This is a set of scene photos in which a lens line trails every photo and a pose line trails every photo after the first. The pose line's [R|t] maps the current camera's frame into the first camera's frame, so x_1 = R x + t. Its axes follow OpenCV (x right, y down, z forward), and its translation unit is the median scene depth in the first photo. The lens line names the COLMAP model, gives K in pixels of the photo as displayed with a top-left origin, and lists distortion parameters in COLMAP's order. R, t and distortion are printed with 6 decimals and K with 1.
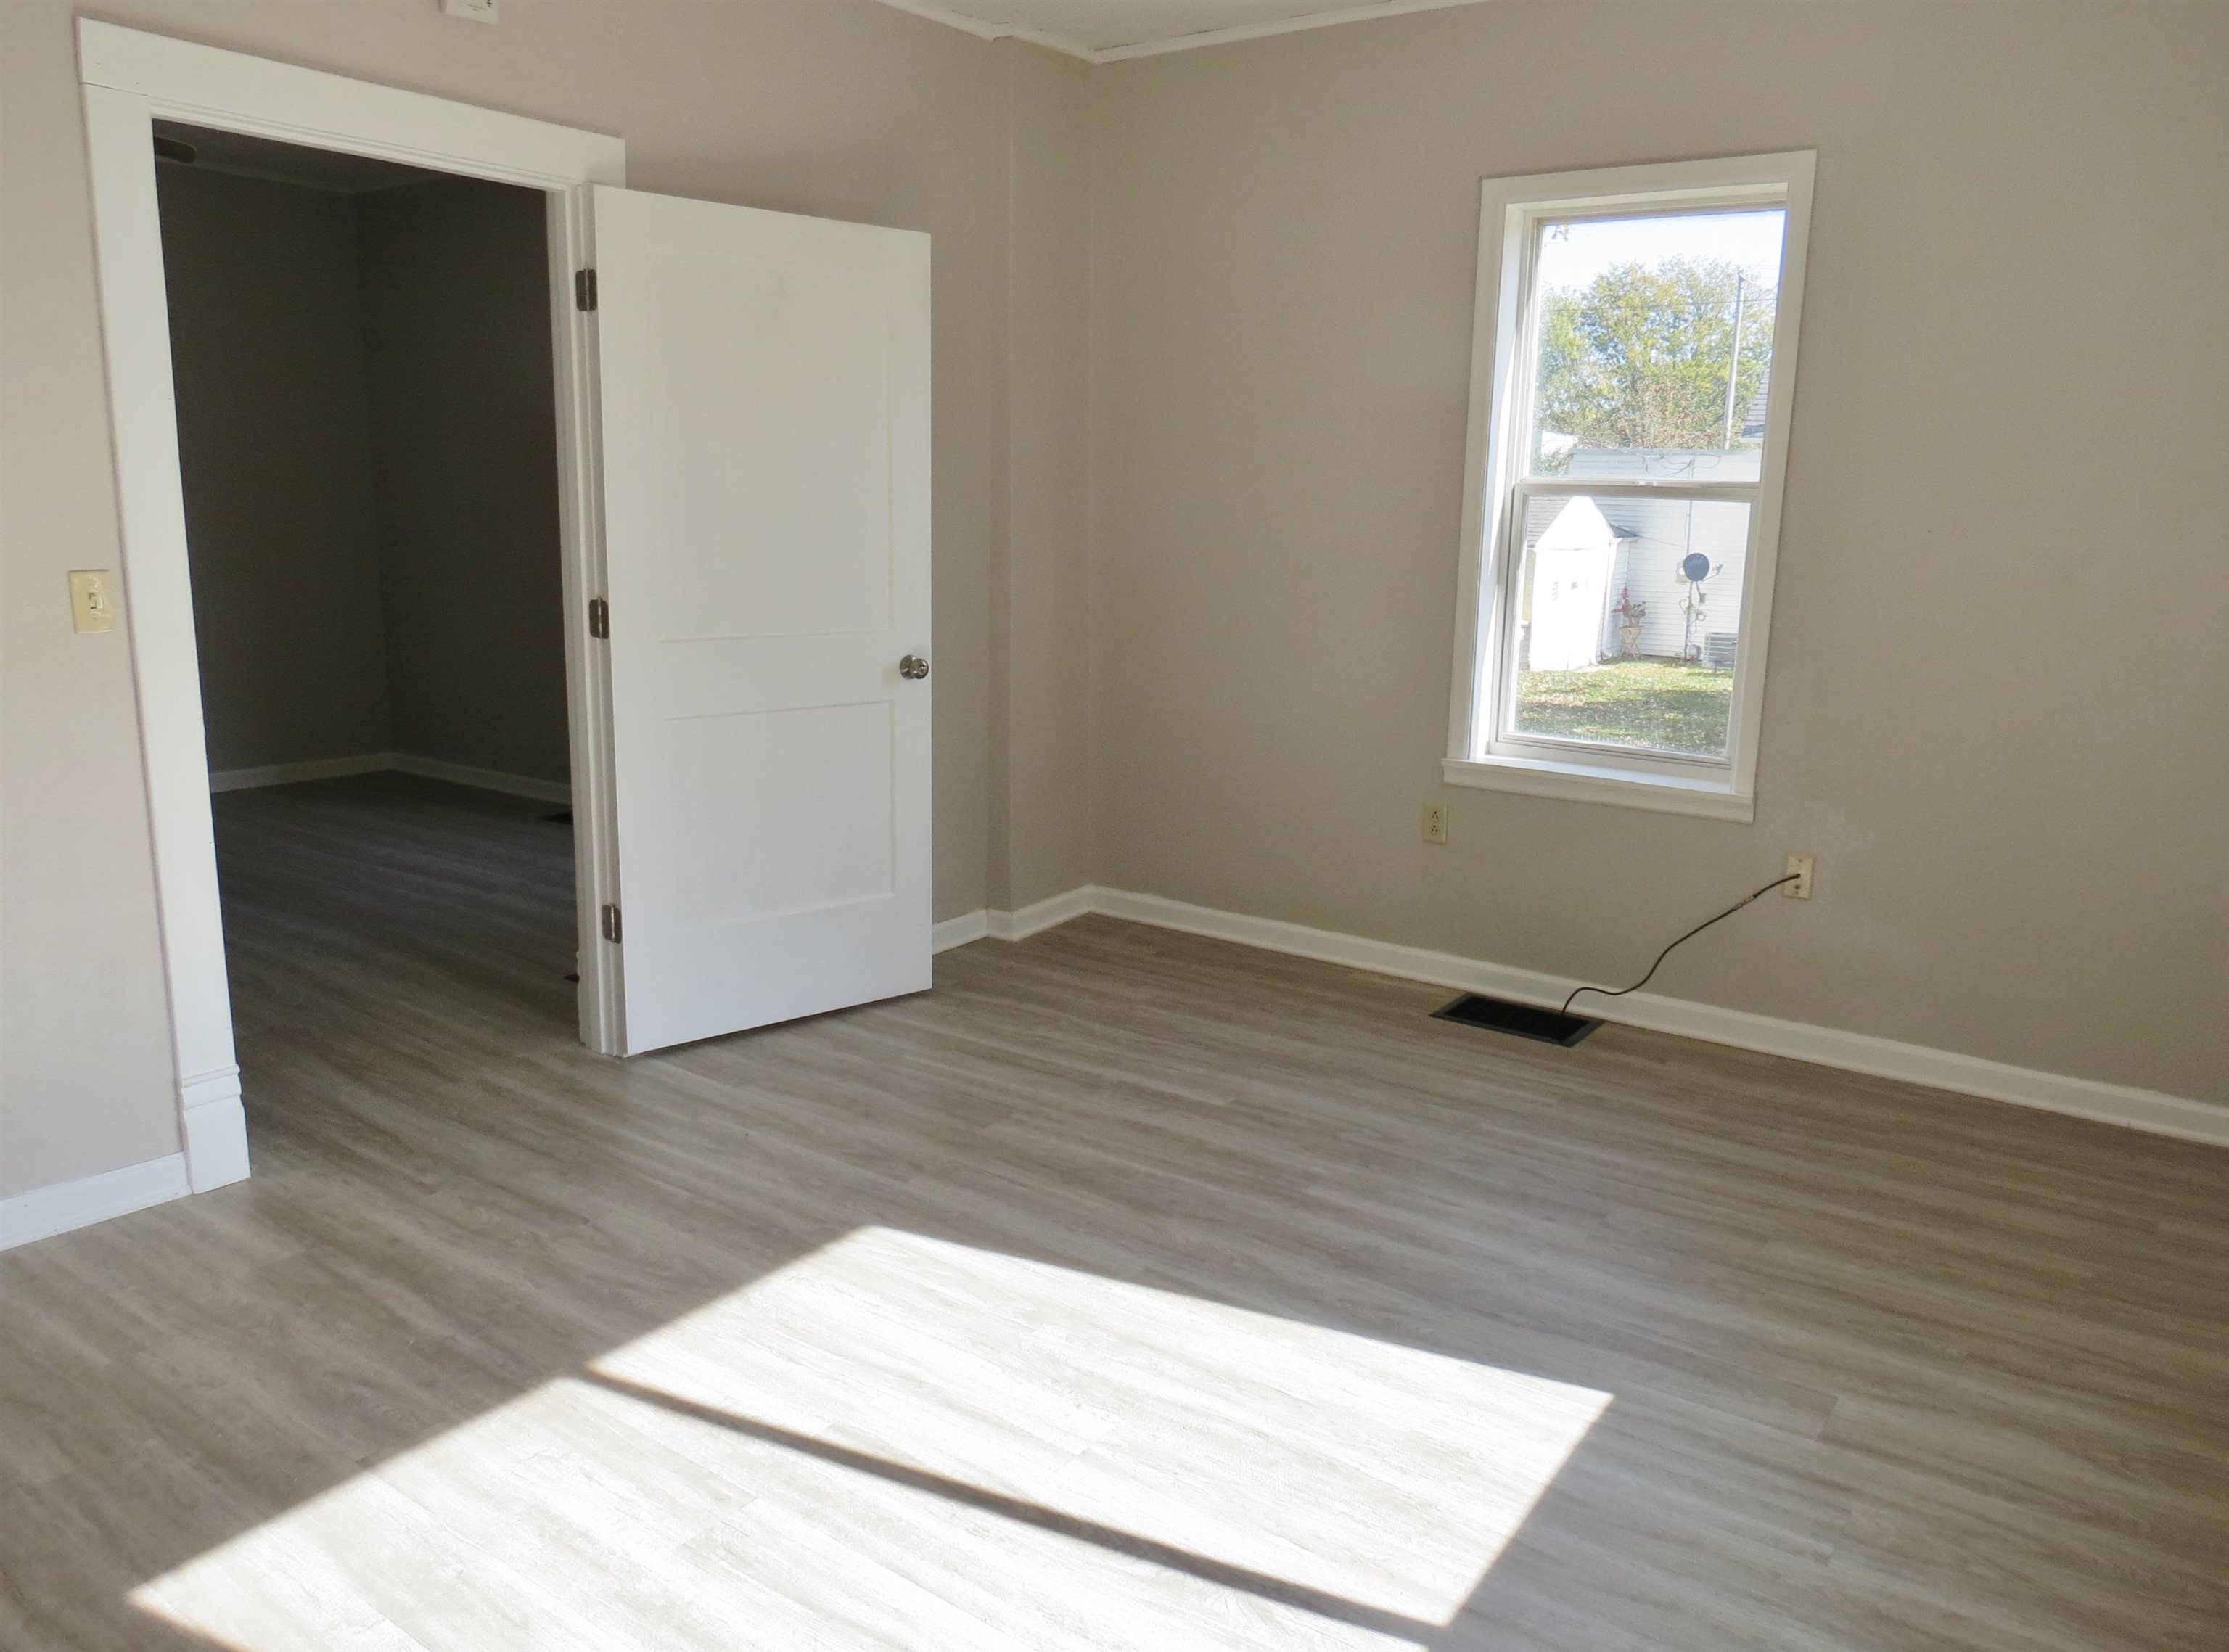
lens RADIAL K [[1579.5, 0, 1096.1], [0, 1579.5, 830.1], [0, 0, 1]] dist [-0.023276, -0.001838]
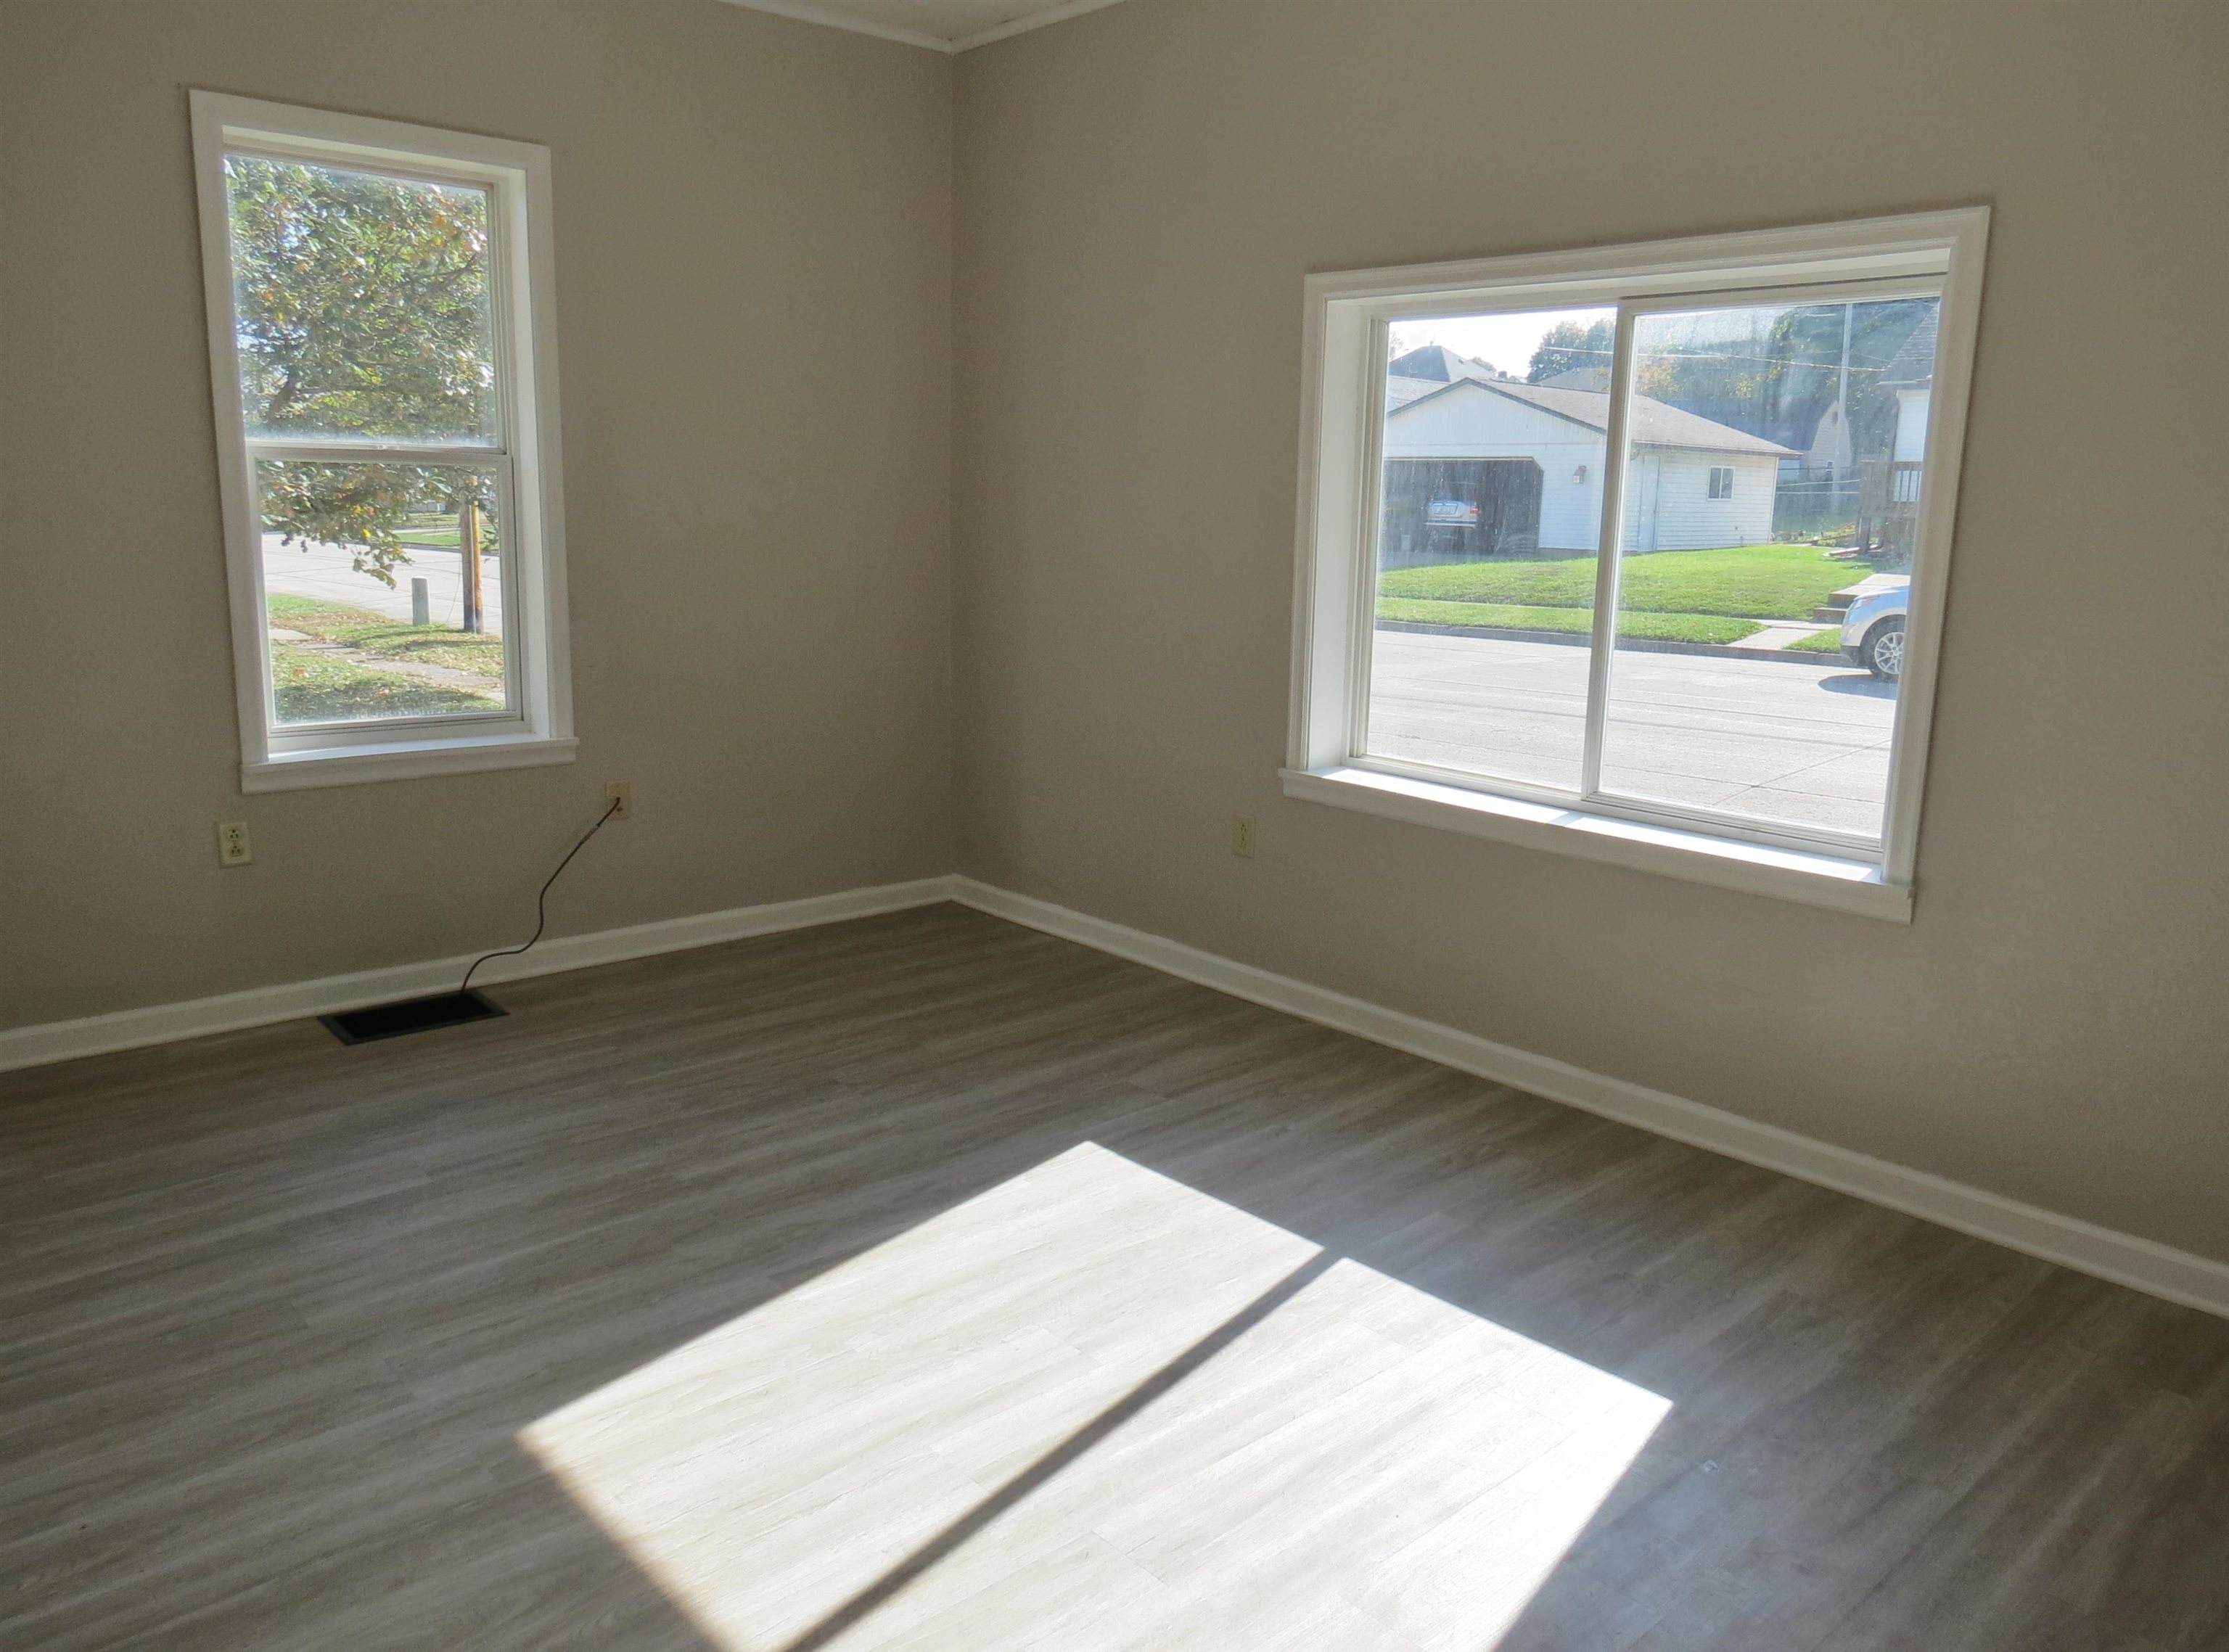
lens RADIAL K [[1579.5, 0, 1127.9], [0, 1579.5, 828.2], [0, 0, 1]] dist [-0.023276, -0.001838]
pose [[0.195418, -0.212291, 0.957468, -0.727253], [0.176685, 0.967937, 0.178551, -0.112991], [-0.964673, 0.134278, 0.226661, 0.487113]]
